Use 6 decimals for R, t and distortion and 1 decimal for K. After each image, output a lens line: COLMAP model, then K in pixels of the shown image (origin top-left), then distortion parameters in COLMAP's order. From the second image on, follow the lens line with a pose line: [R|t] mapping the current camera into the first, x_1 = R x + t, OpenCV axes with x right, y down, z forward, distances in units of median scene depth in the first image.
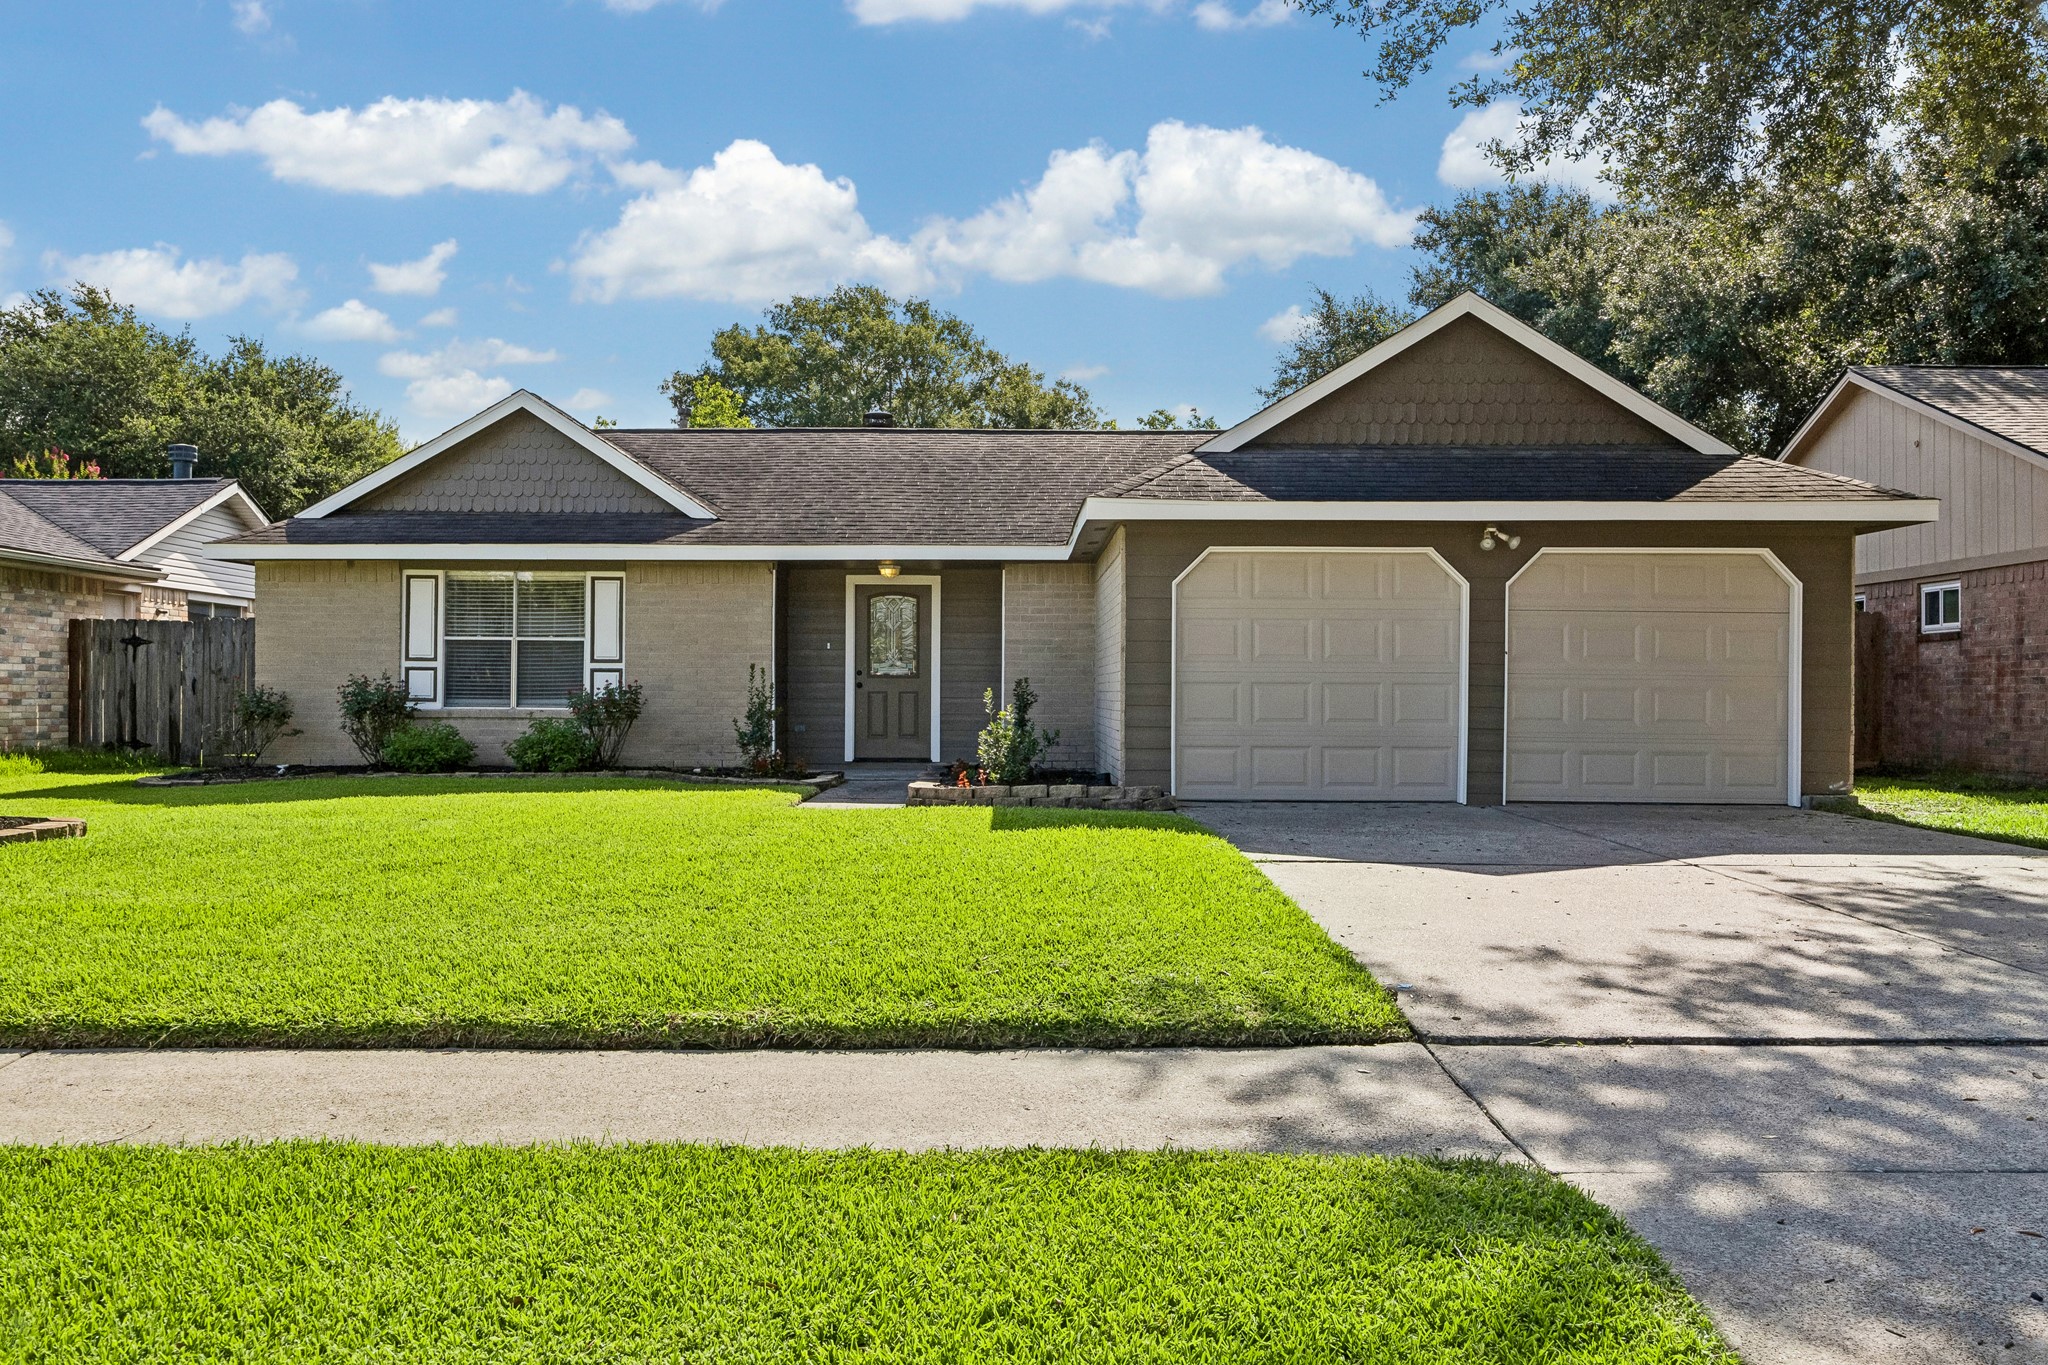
lens RADIAL K [[1664.1, 0, 1022.6], [0, 1664.1, 683.9], [0, 0, 1]] dist [-0.000277, 0.001718]
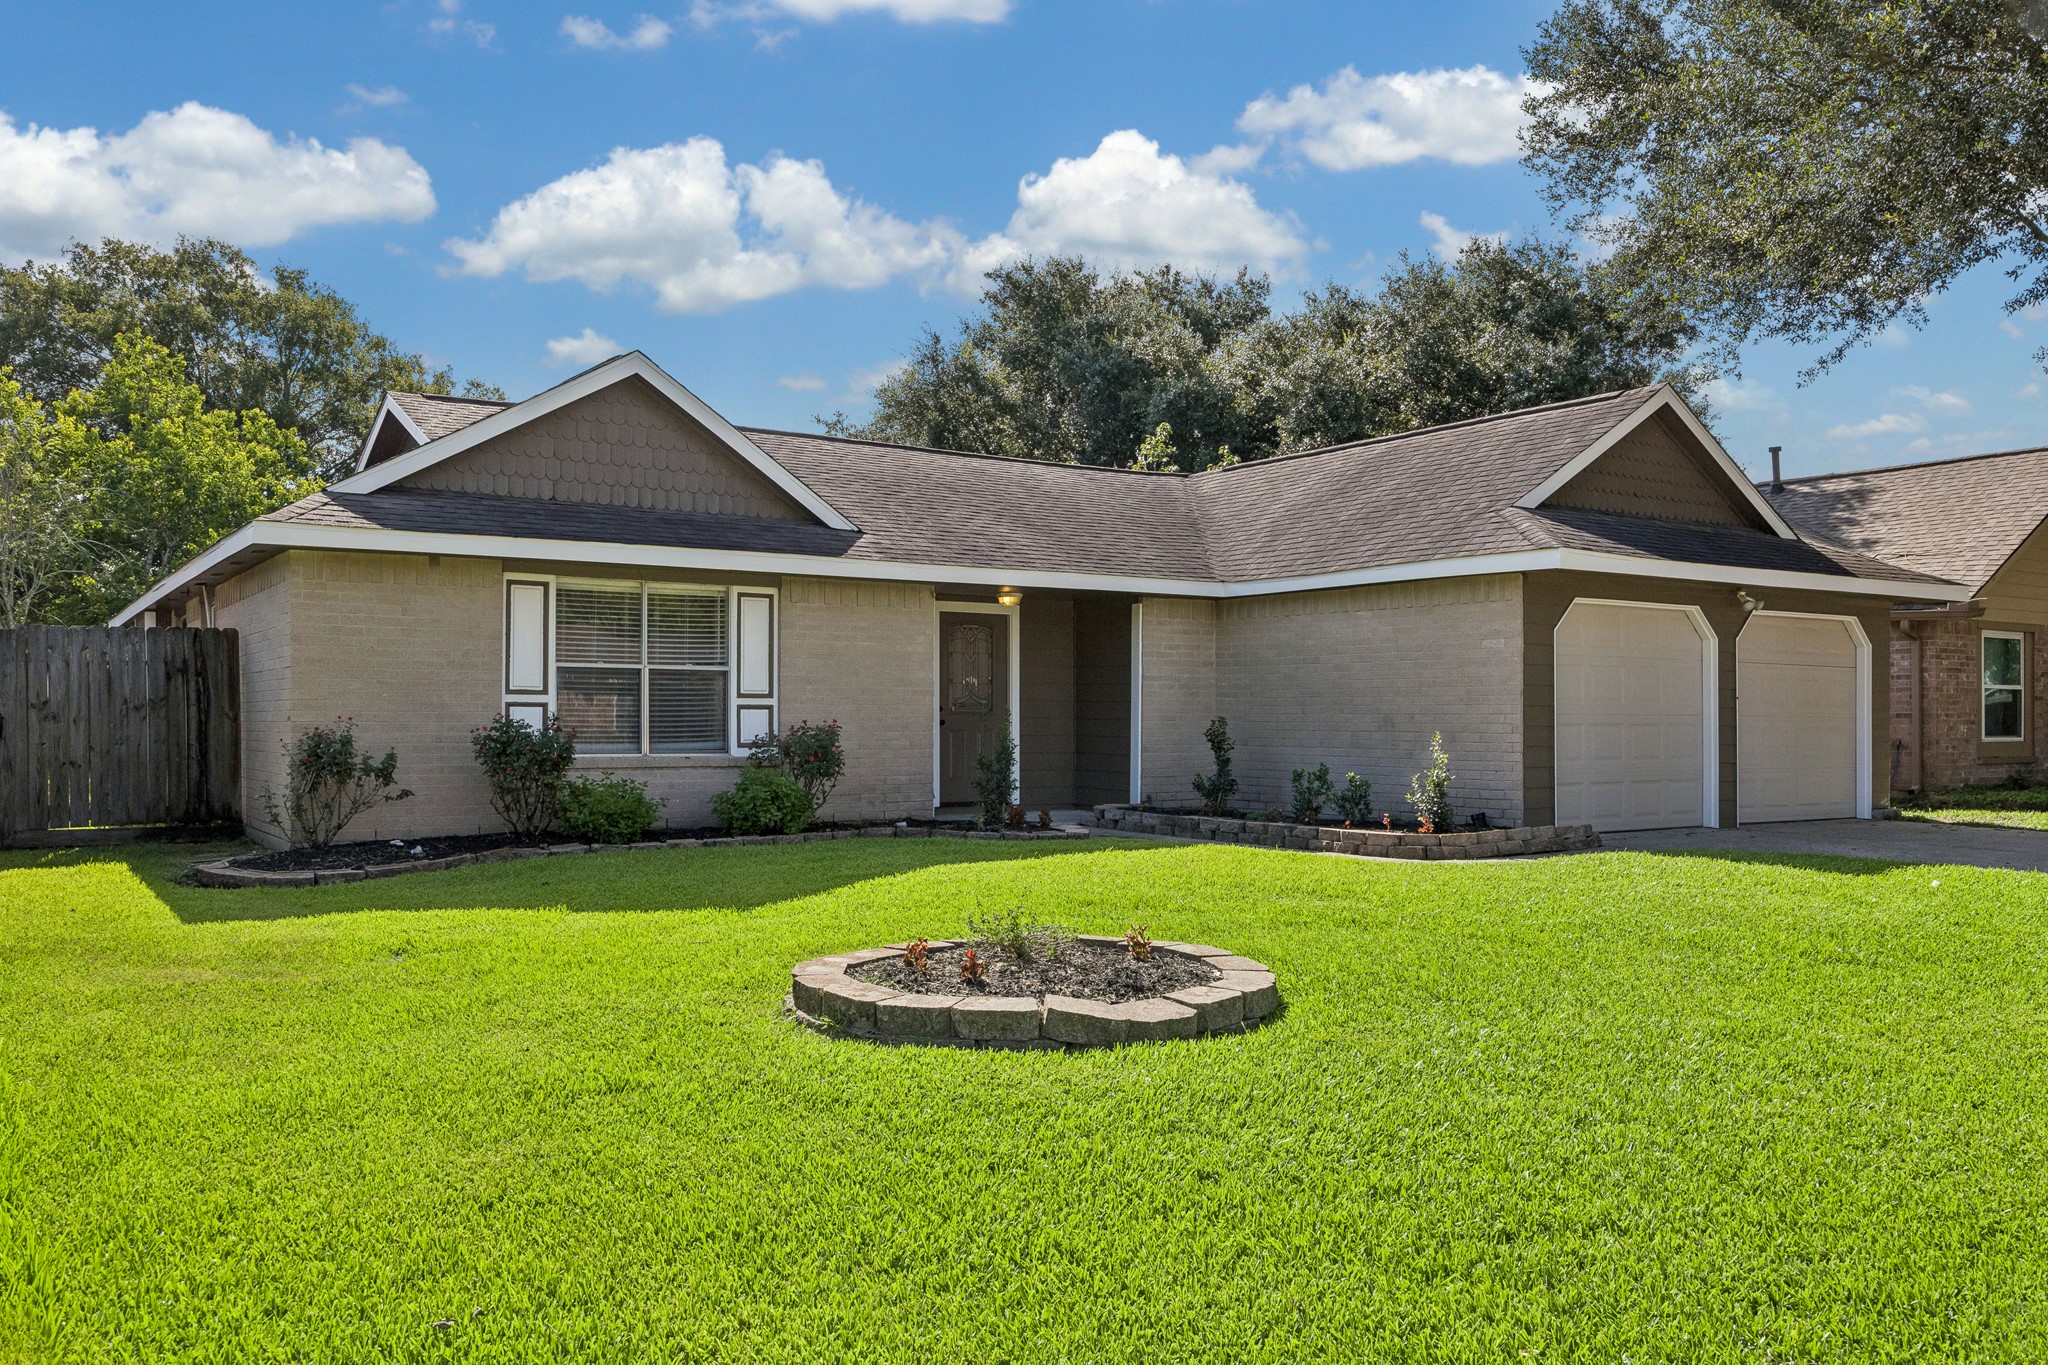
lens RADIAL K [[1582.8, 0, 1024.0], [0, 1582.8, 692.0], [0, 0, 1]] dist [0.005139, 0.001301]
pose [[0.821053, 0.006018, 0.570821, -0.587376], [-0.003159, 0.999977, -0.005997, -0.011343], [-0.570844, 0.003121, 0.821053, 0.281615]]
